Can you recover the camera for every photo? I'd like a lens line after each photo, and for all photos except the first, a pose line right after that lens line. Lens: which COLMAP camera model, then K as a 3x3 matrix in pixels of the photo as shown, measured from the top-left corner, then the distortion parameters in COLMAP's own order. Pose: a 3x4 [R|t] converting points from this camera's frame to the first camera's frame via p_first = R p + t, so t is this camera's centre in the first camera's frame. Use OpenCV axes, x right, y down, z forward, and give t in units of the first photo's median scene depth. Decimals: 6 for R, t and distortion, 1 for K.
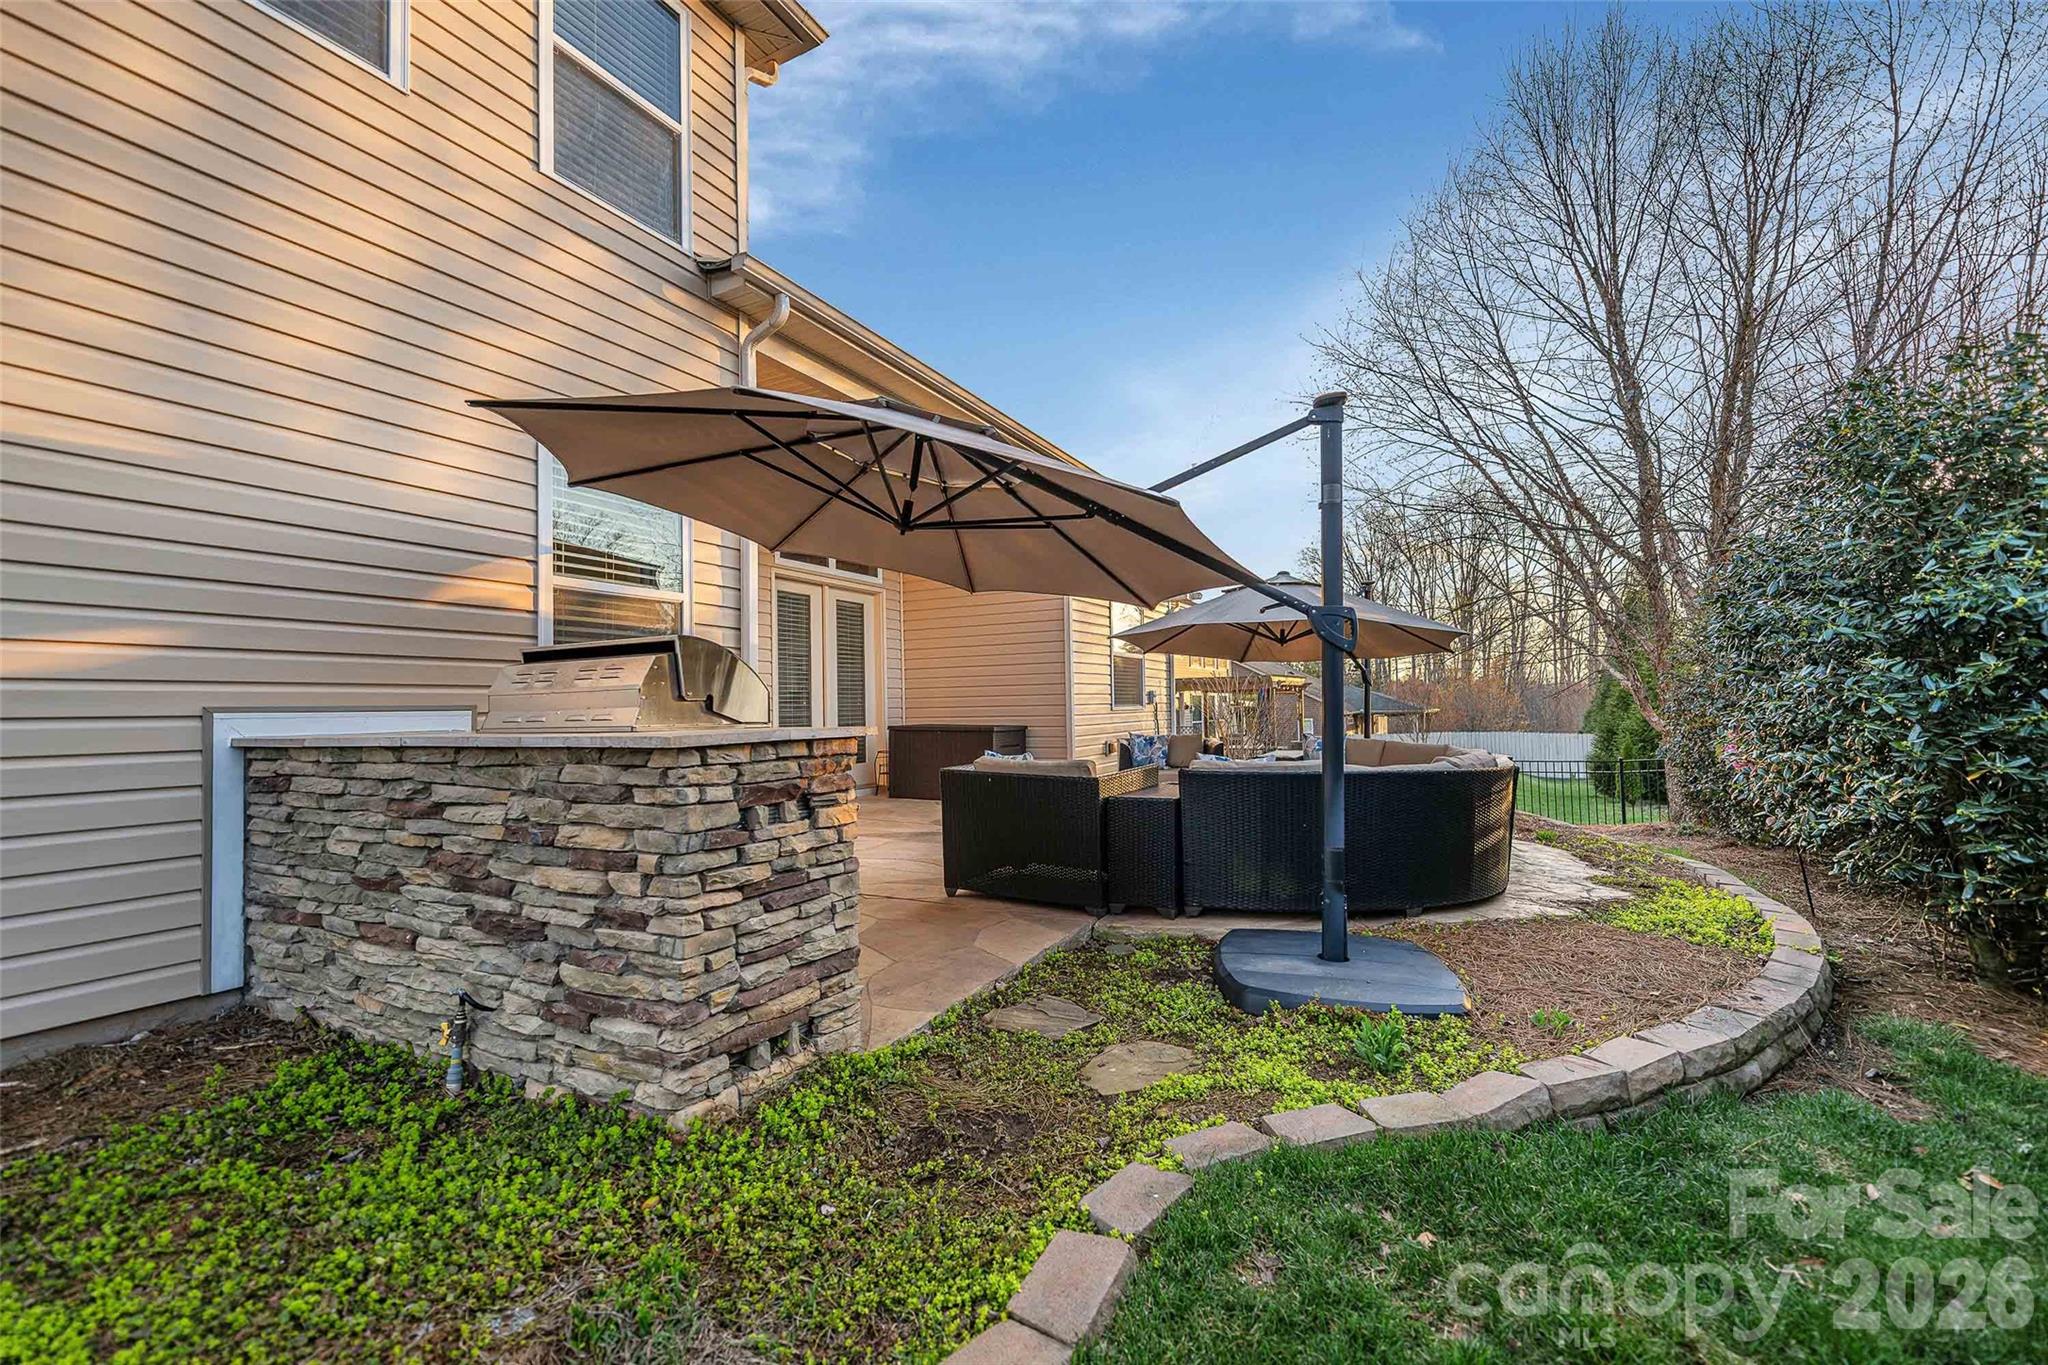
lens RADIAL K [[829.3, 0, 1024.0], [0, 829.3, 682.5], [0, 0, 1]] dist [0.000834, 0.000036]
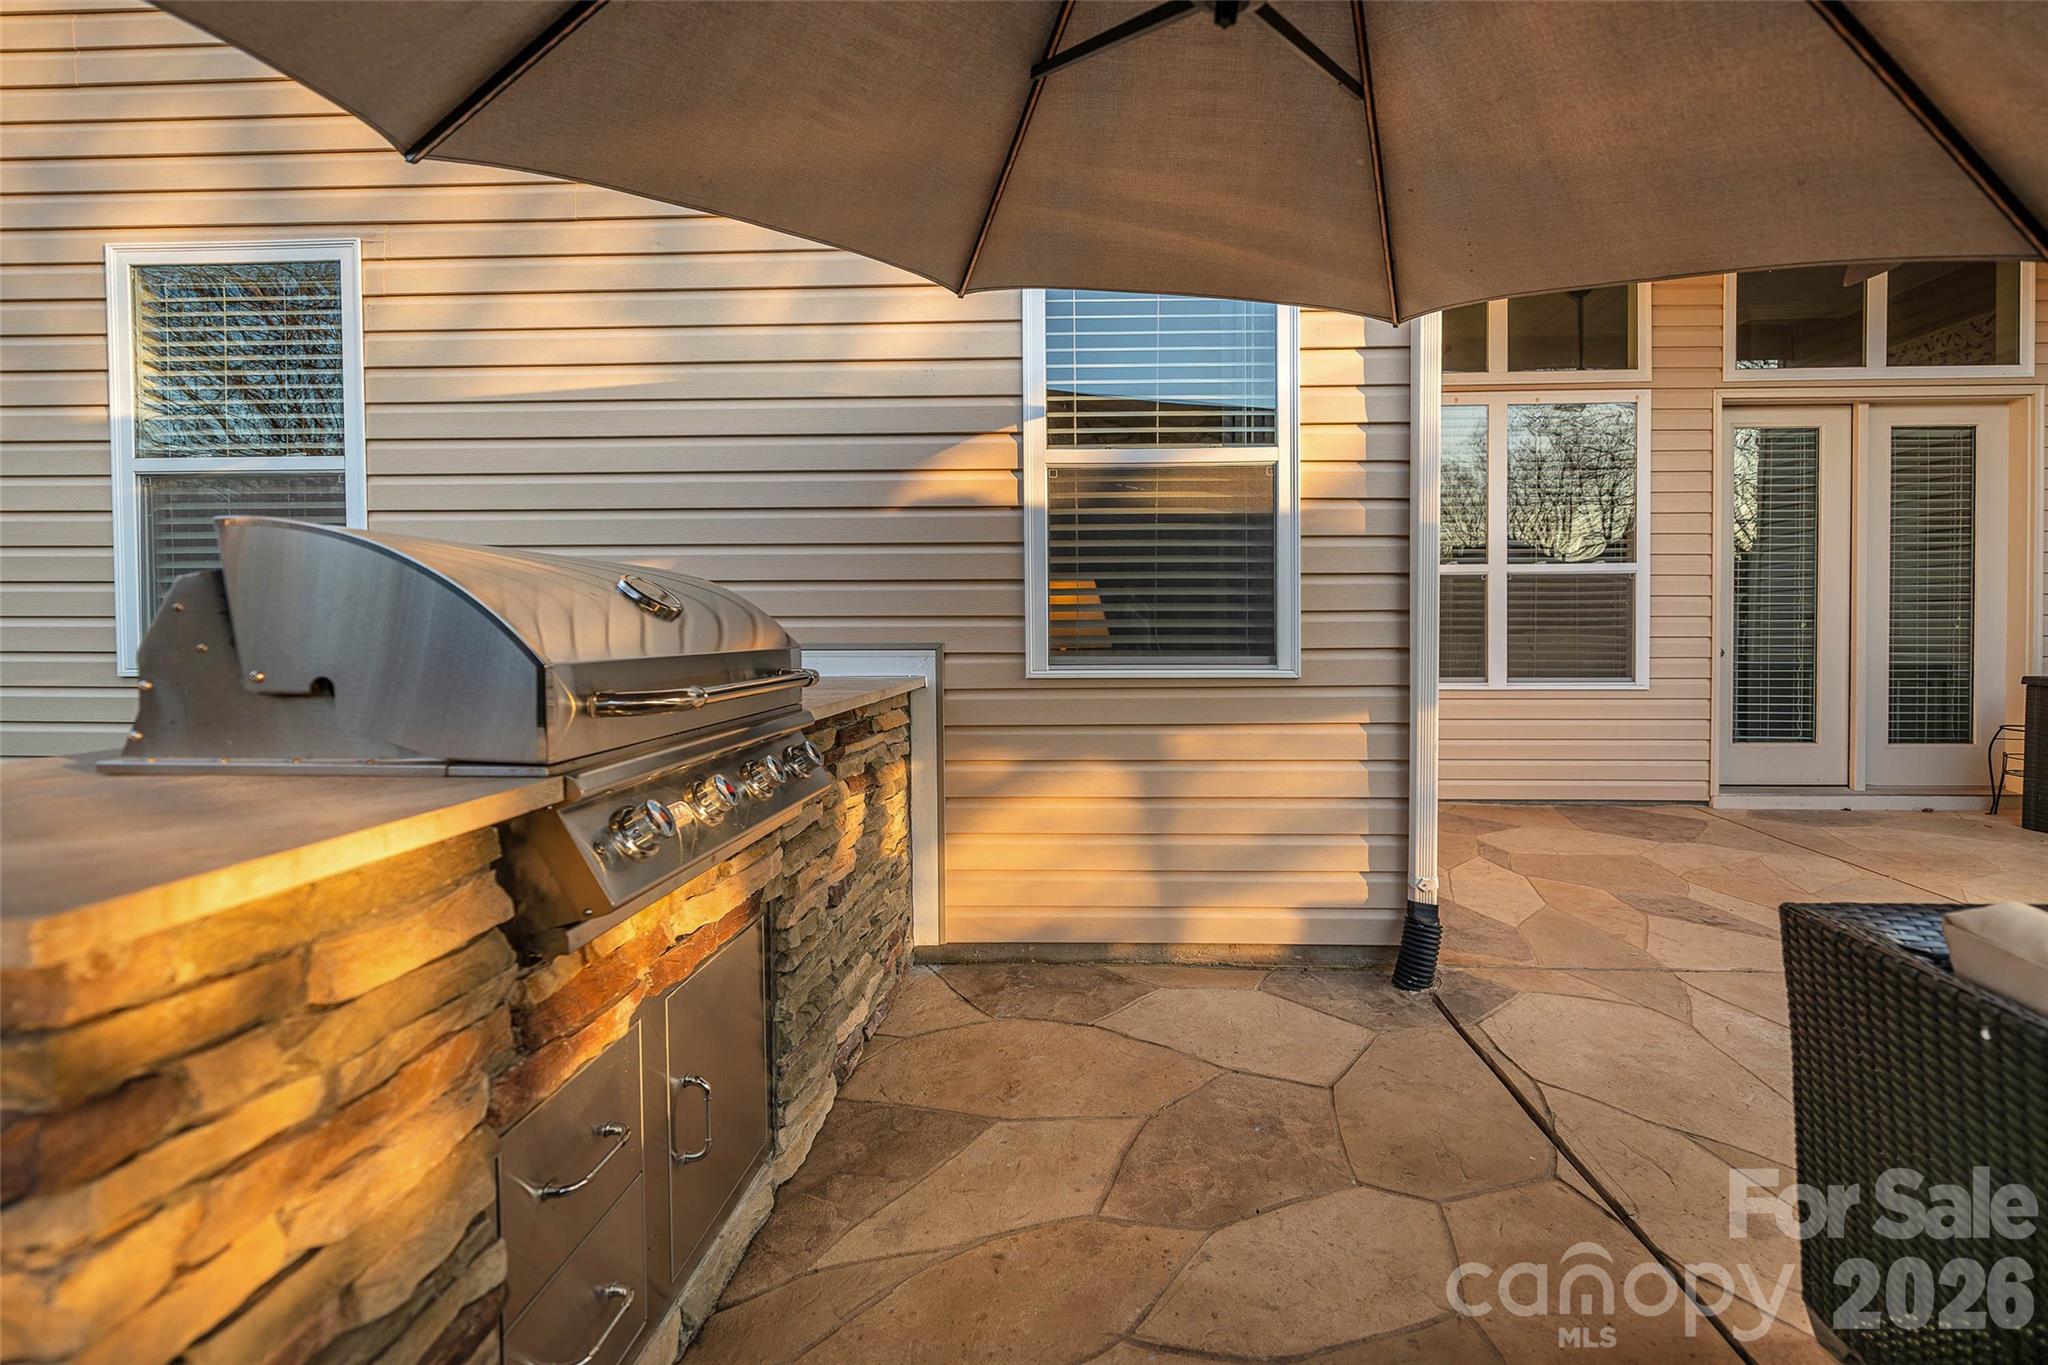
lens RADIAL K [[826.3, 0, 1093.3], [0, 826.3, 637.6], [0, 0, 1]] dist [-0.000237, -0.000098]
pose [[0.440649, 0.030218, -0.897171, 0.043522], [0.023531, 0.998701, 0.045195, -0.005470], [0.897371, -0.041026, 0.439365, 0.600703]]
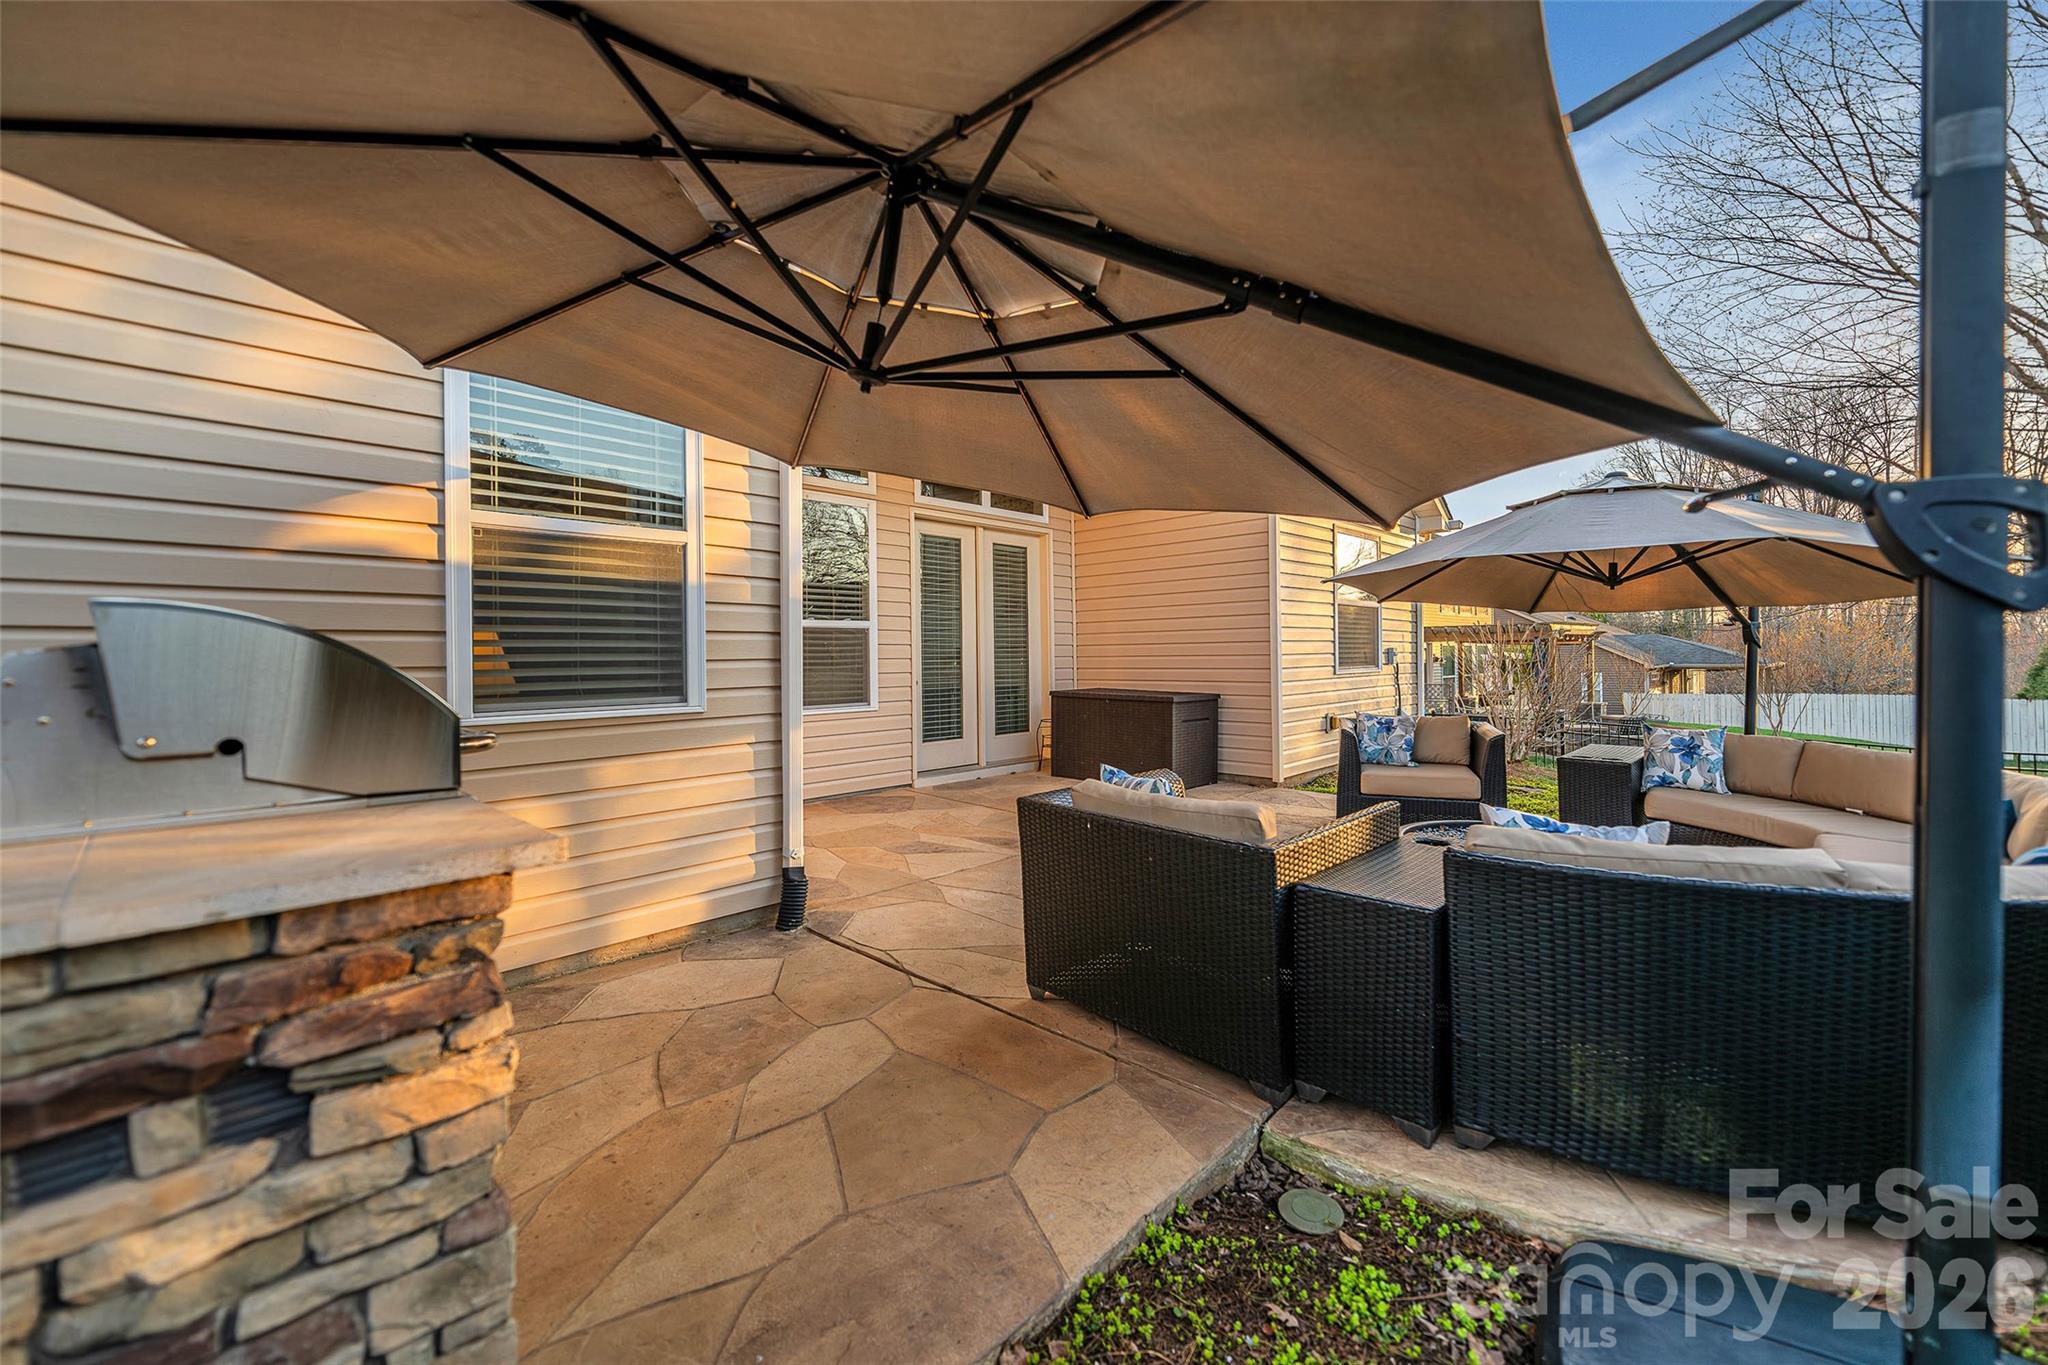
lens RADIAL K [[807.9, 0, 1017.2], [0, 807.9, 653.5], [0, 0, 1]] dist [0.002026, 0.000061]
pose [[0.960512, 0.005564, -0.278182, 0.061084], [0.003096, 0.999524, 0.030682, -0.020917], [0.278221, -0.030332, 0.960038, 0.377814]]
